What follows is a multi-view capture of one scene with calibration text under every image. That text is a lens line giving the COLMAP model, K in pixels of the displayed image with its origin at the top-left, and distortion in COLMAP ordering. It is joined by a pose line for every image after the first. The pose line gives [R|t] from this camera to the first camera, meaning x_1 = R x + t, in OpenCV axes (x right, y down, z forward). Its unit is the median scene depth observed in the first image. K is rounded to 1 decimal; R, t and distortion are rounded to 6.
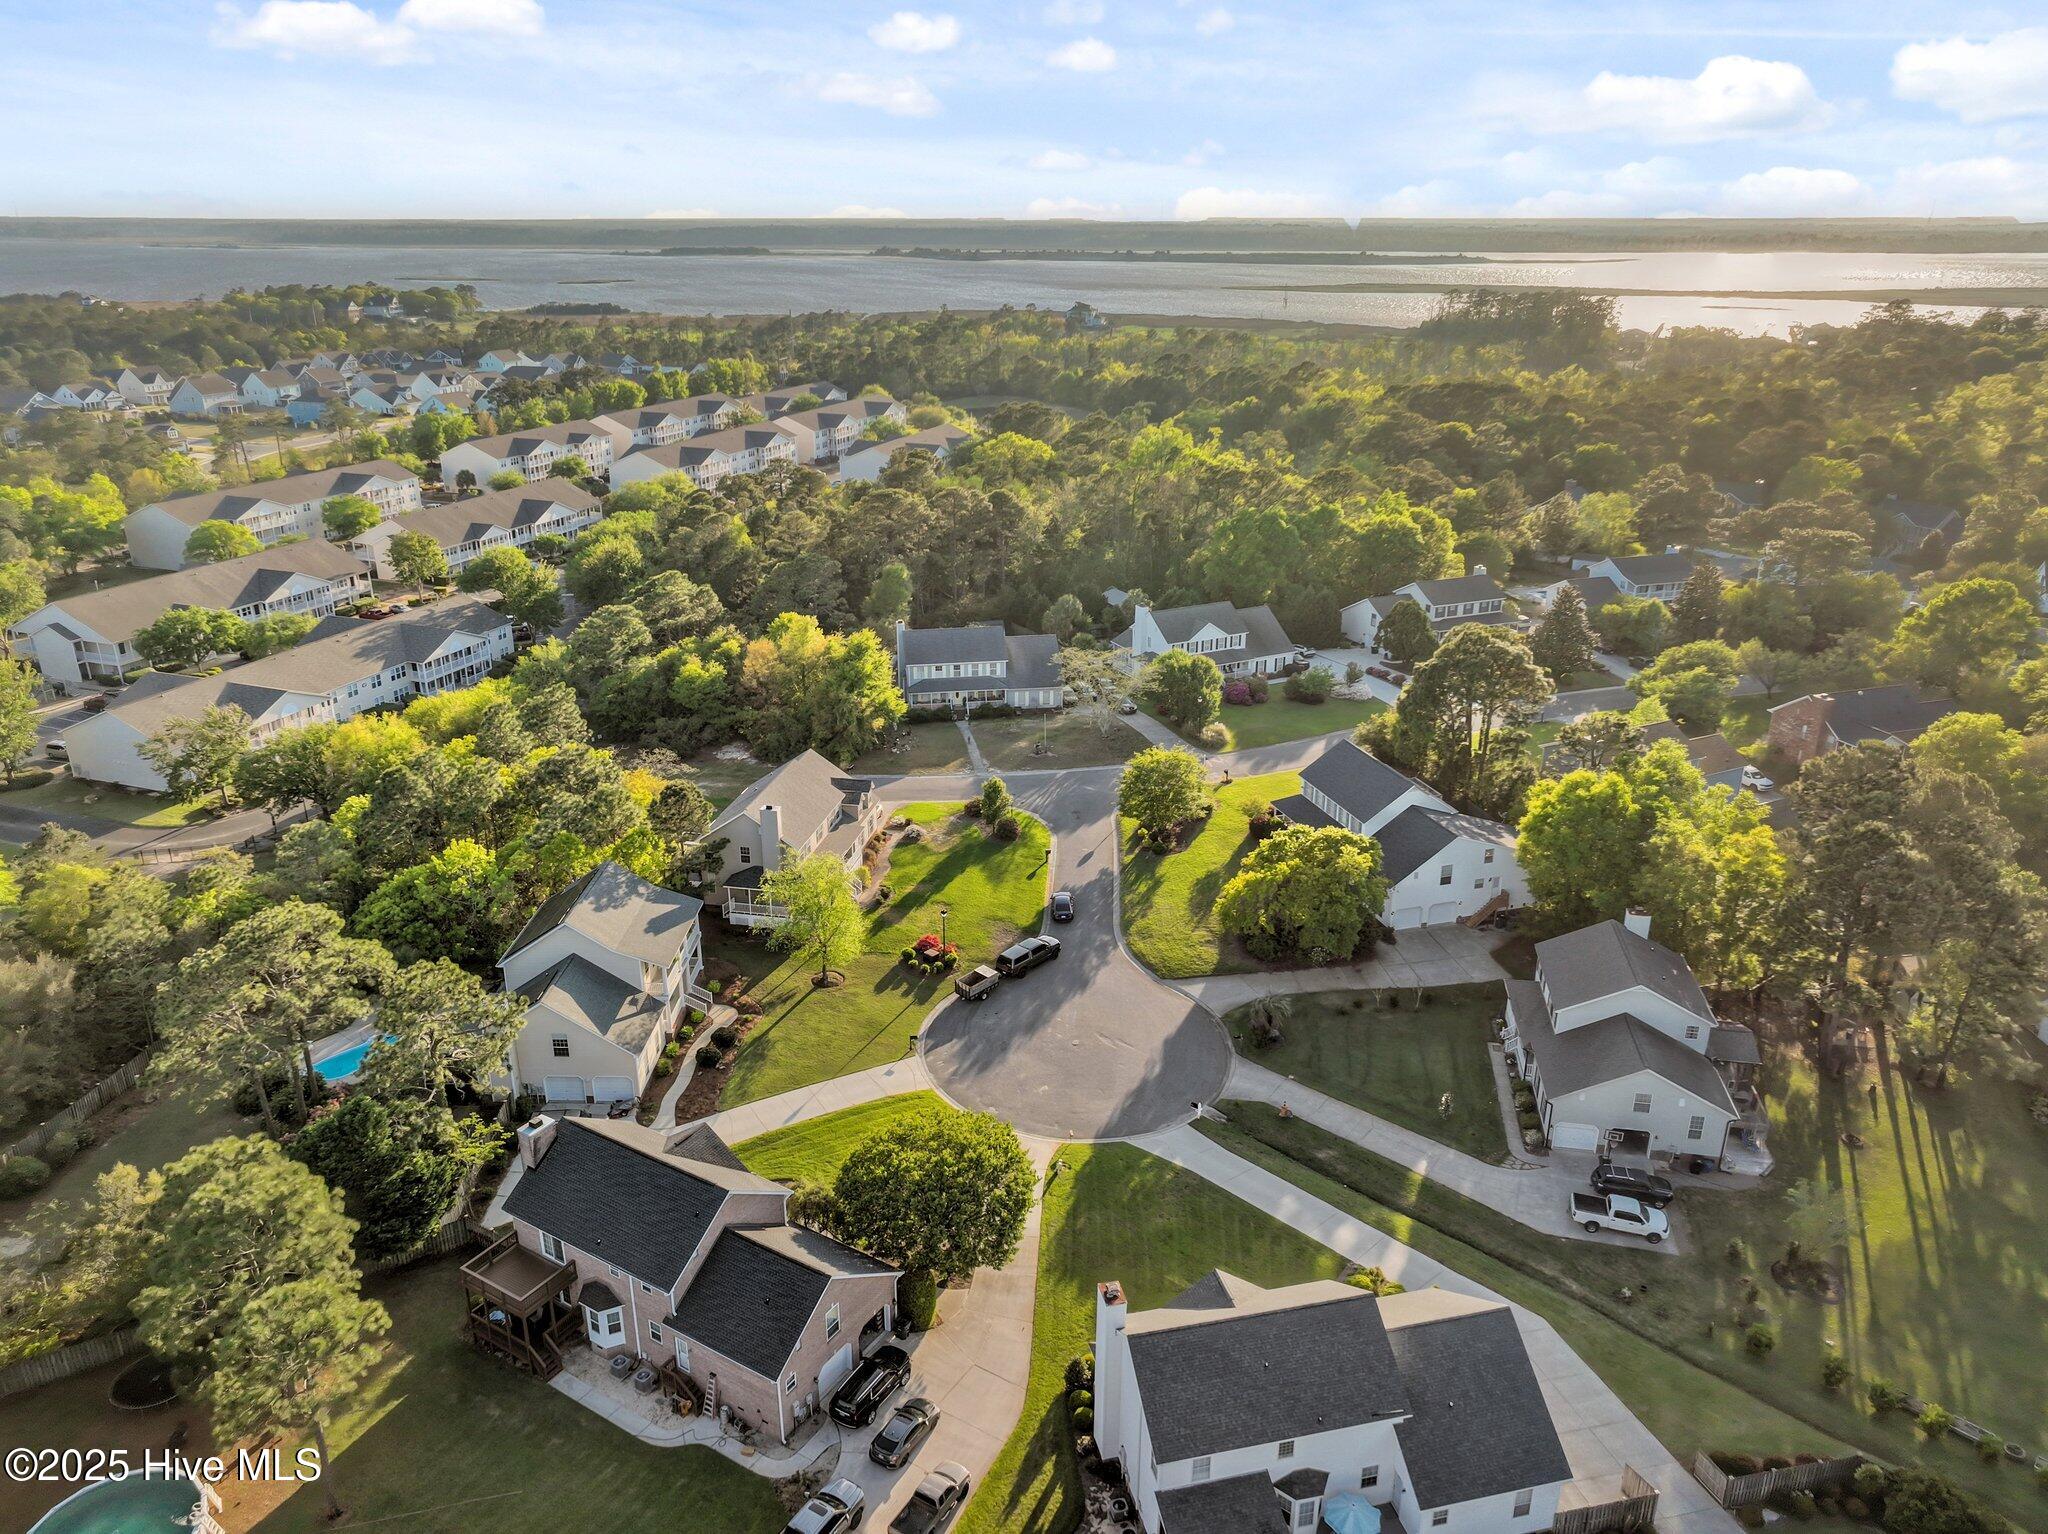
lens RADIAL K [[1483.5, 0, 1026.0], [0, 1483.5, 767.6], [0, 0, 1]] dist [-0.002823, -0.000794]
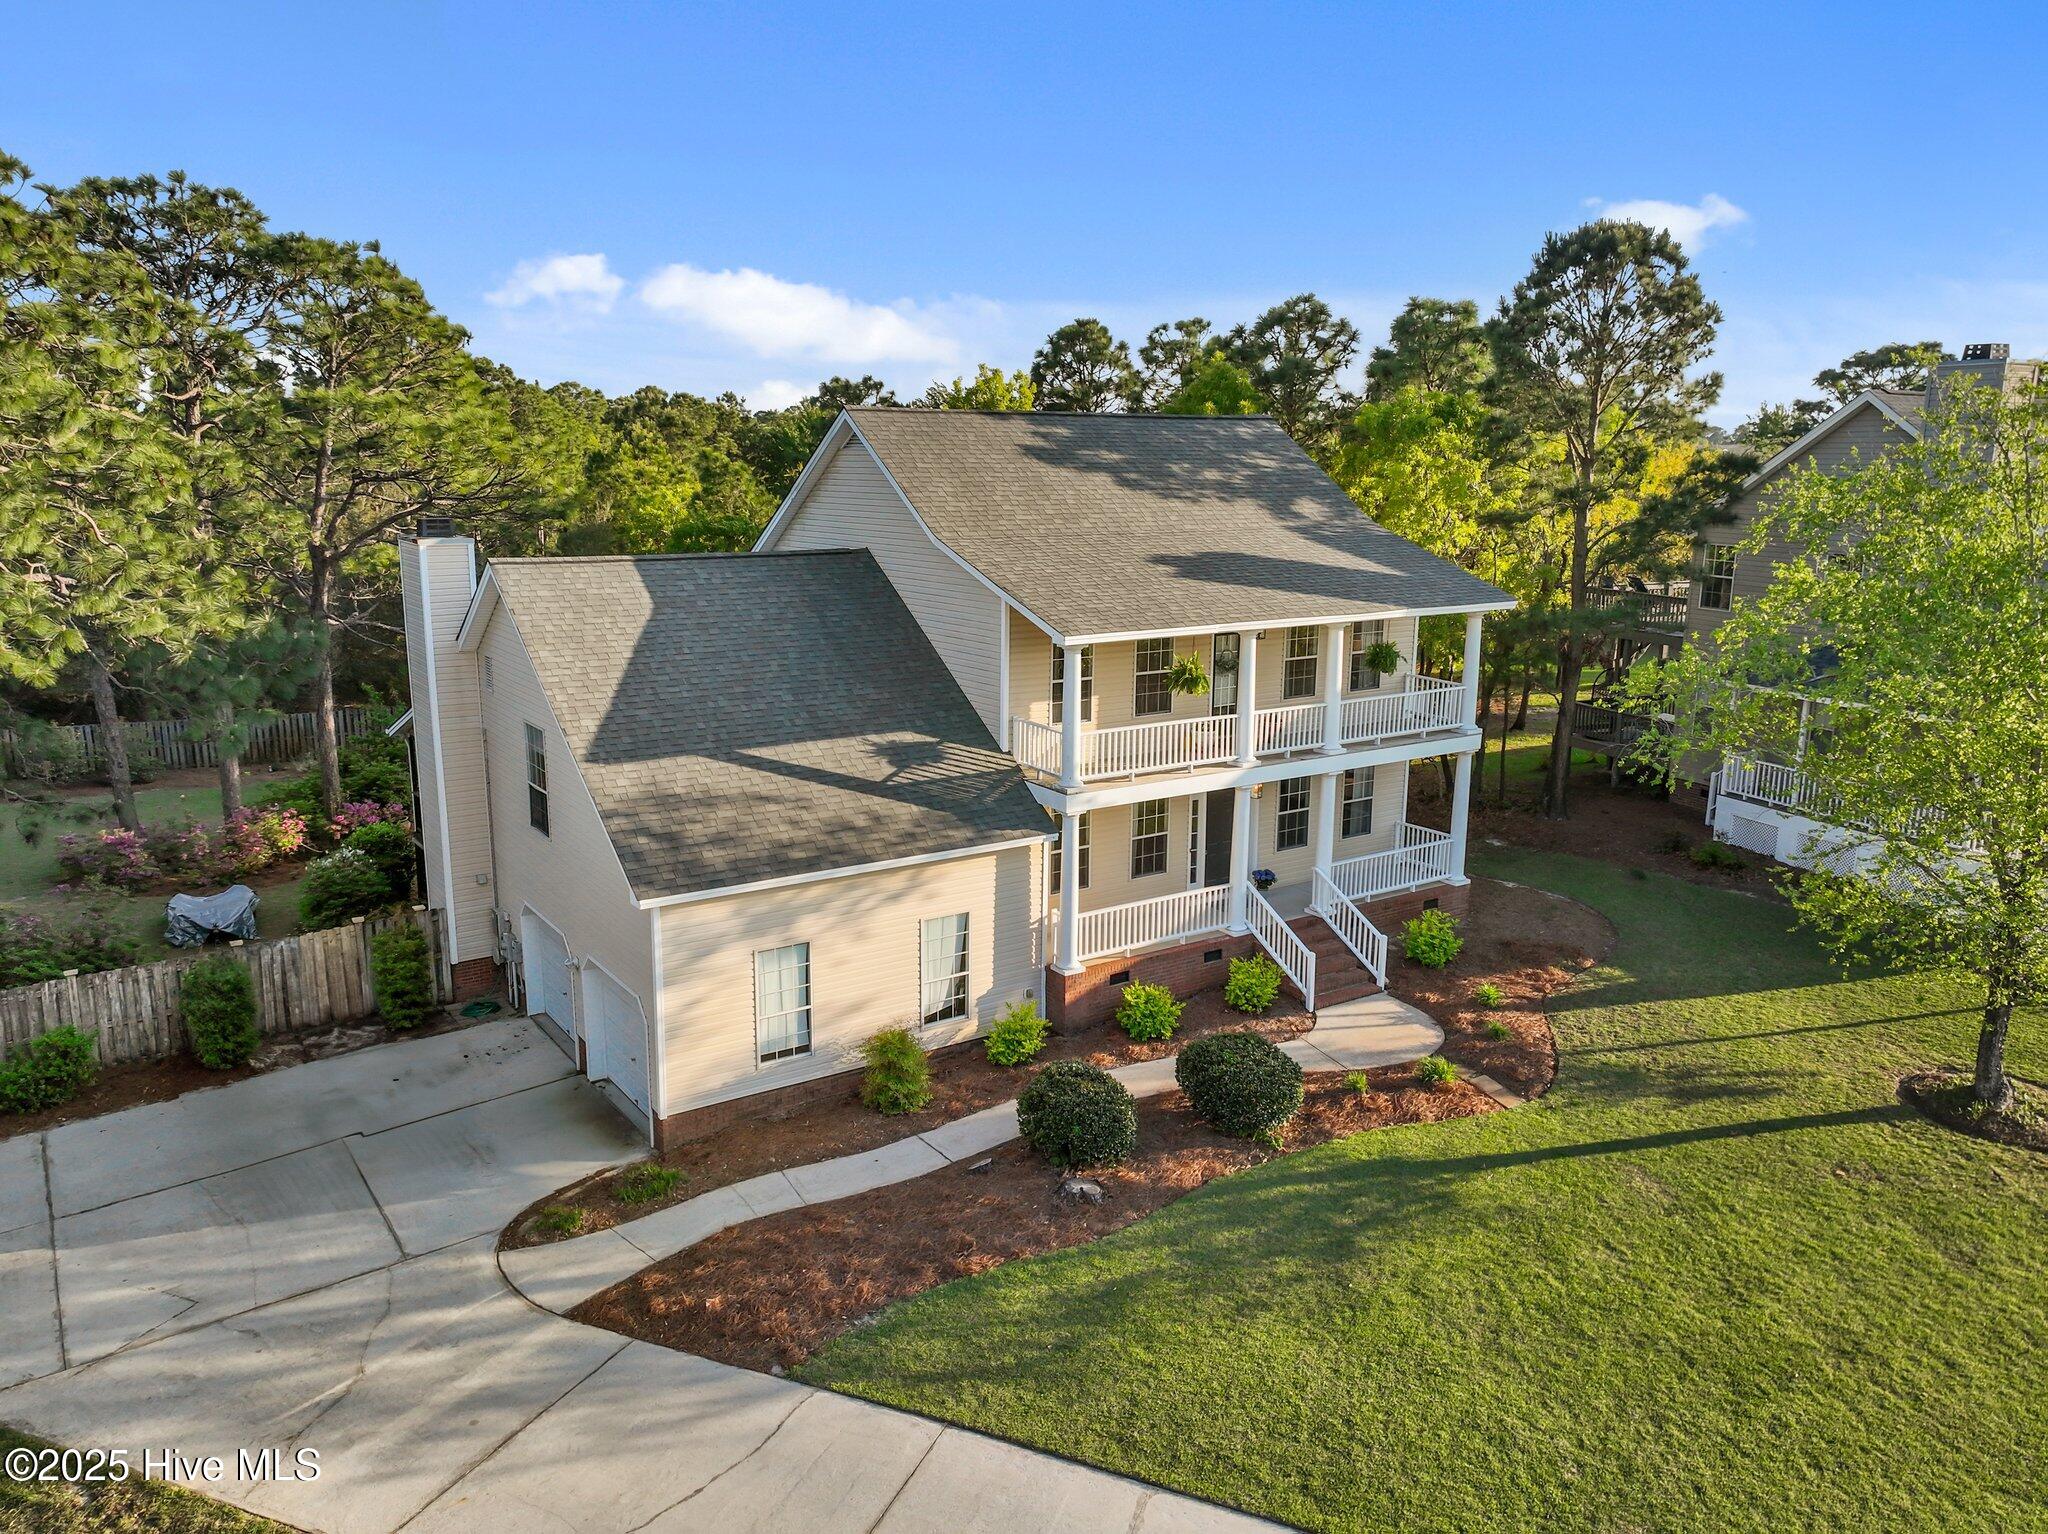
lens RADIAL K [[1483.5, 0, 1015.6], [0, 1483.5, 763.6], [0, 0, 1]] dist [-0.002823, -0.000794]
pose [[0.582165, 0.182249, -0.792382, -0.068449], [-0.302114, 0.953268, -0.002711, 0.144349], [0.754858, 0.240968, 0.610020, 0.812004]]
